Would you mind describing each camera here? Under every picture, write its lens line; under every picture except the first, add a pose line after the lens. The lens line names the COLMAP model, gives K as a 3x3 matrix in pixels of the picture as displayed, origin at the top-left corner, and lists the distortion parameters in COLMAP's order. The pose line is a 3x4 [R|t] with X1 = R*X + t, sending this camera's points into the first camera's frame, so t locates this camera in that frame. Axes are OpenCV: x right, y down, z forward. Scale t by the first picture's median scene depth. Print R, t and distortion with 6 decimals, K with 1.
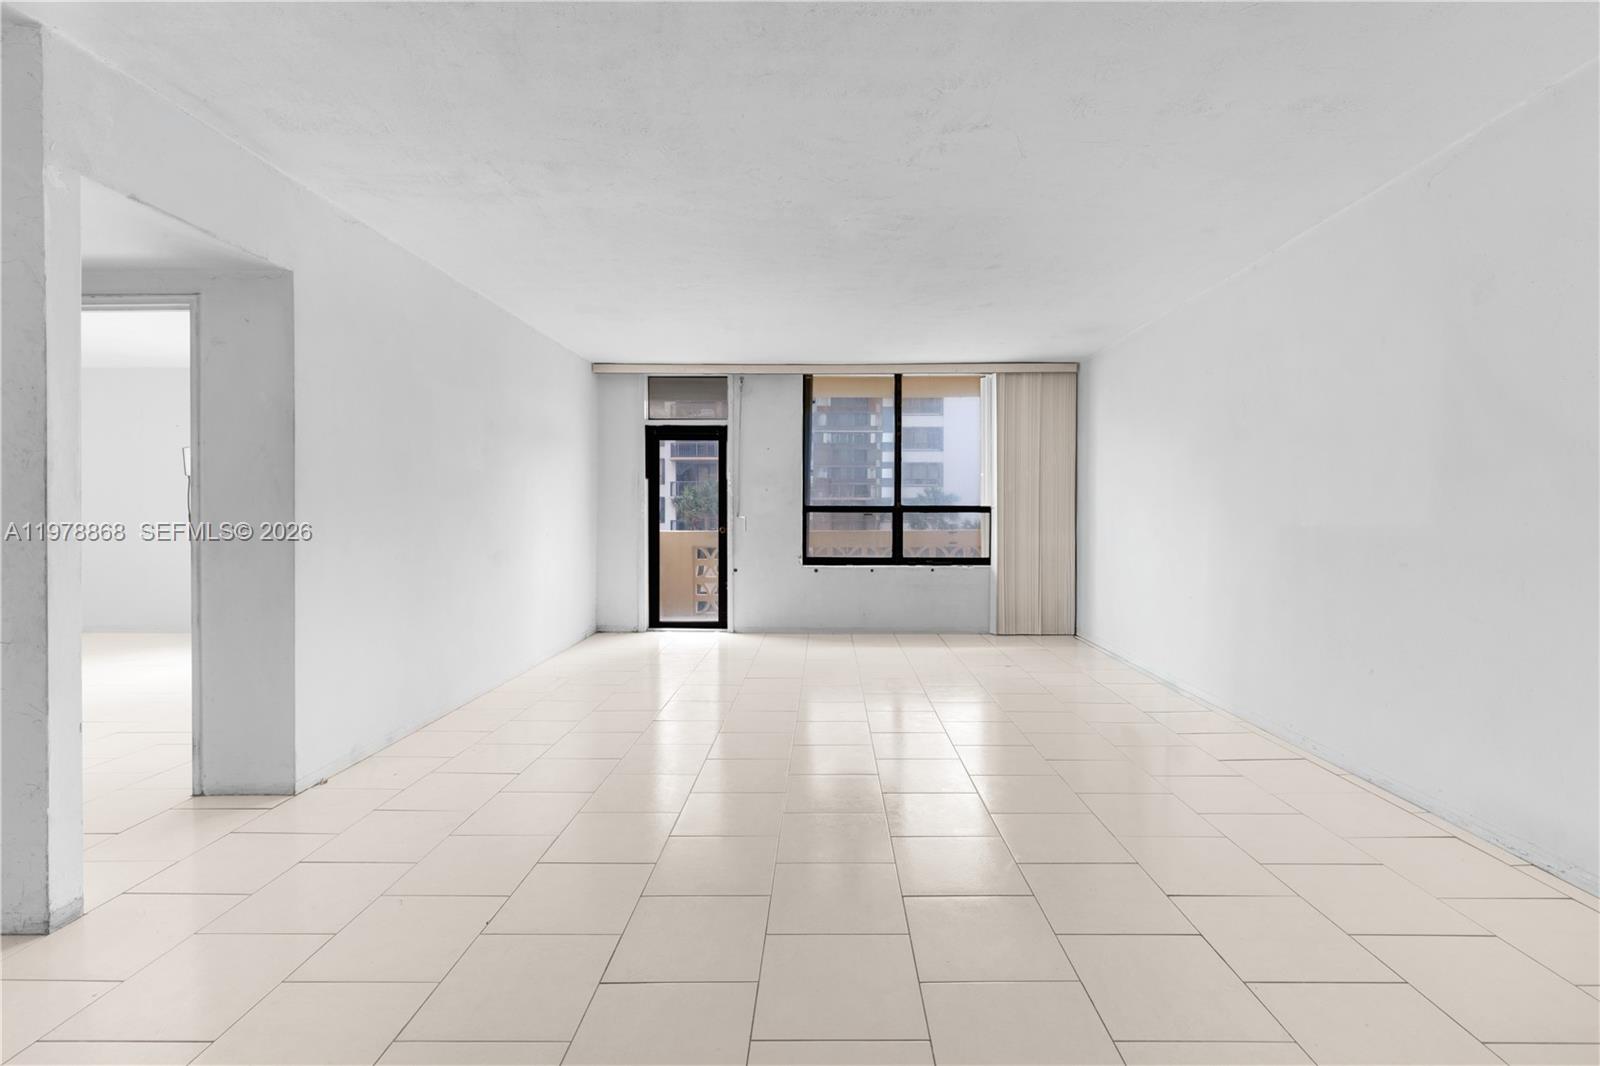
lens RADIAL K [[1030.3, 0, 800.0], [0, 1030.3, 533.0], [0, 0, 1]] dist [0.001183, -0.001480]
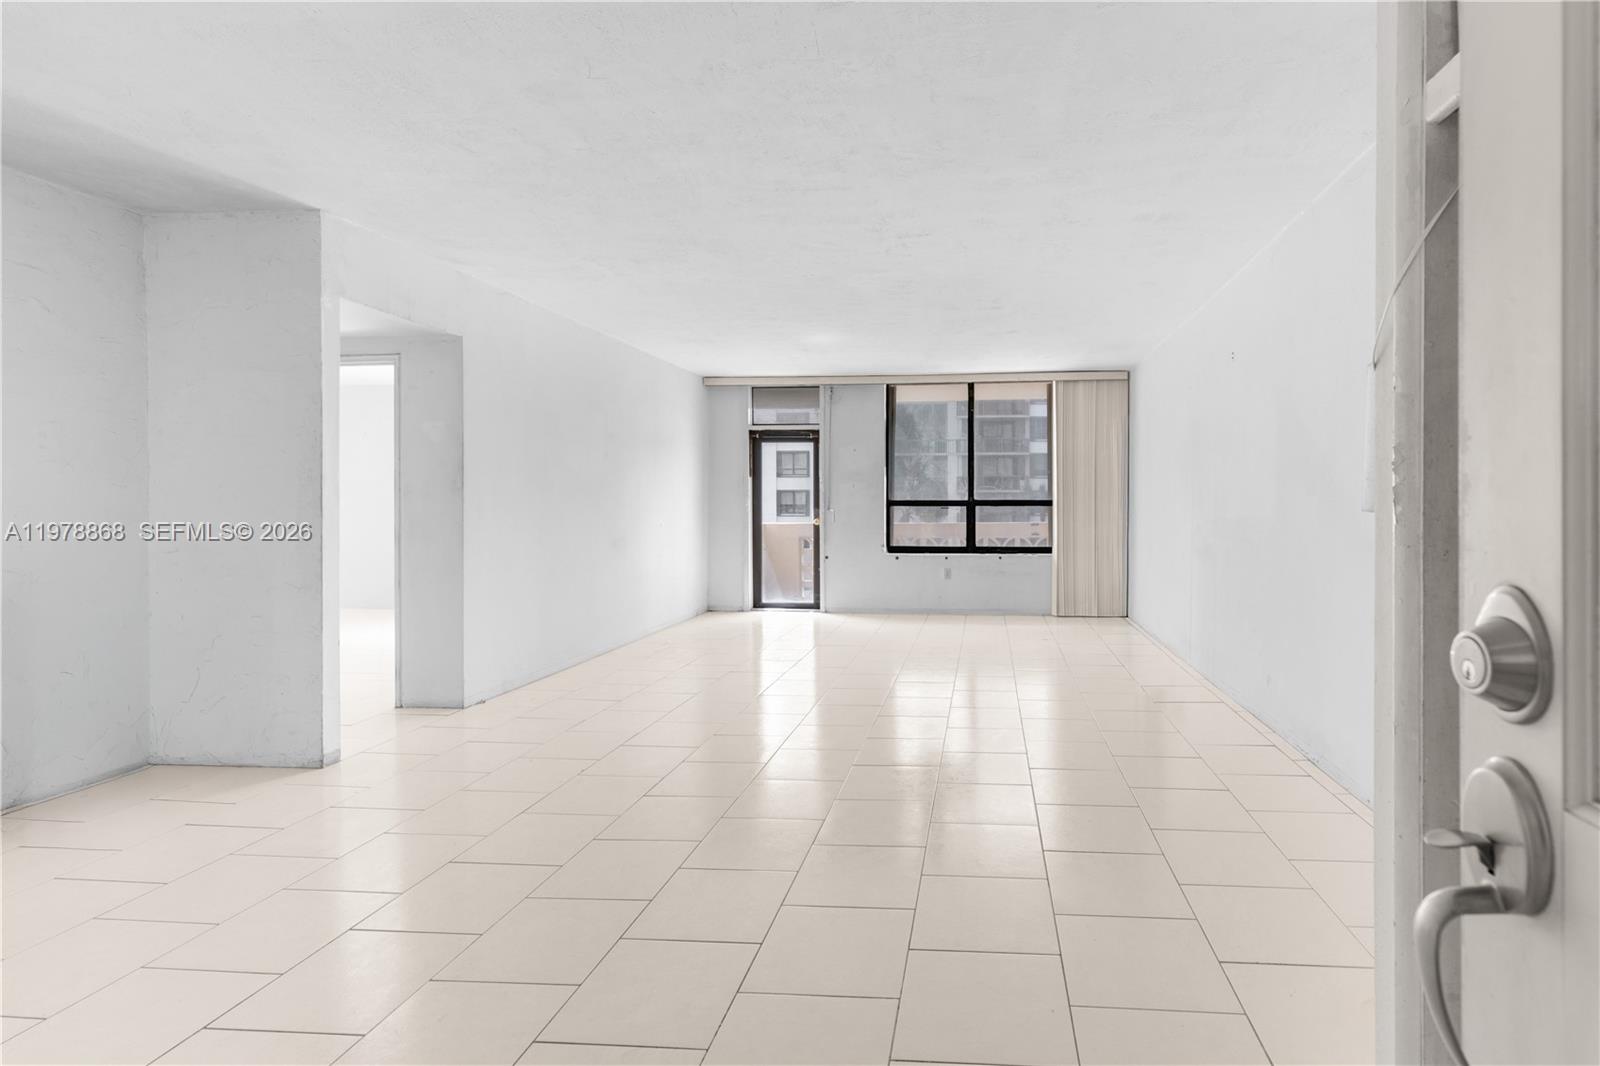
lens RADIAL K [[1030.3, 0, 800.0], [0, 1030.3, 533.0], [0, 0, 1]] dist [0.001183, -0.001480]
pose [[0.991352, 0.001950, -0.131213, 0.058869], [-0.001137, 0.999980, 0.006273, 0.002322], [0.131222, -0.006070, 0.991334, -0.131479]]
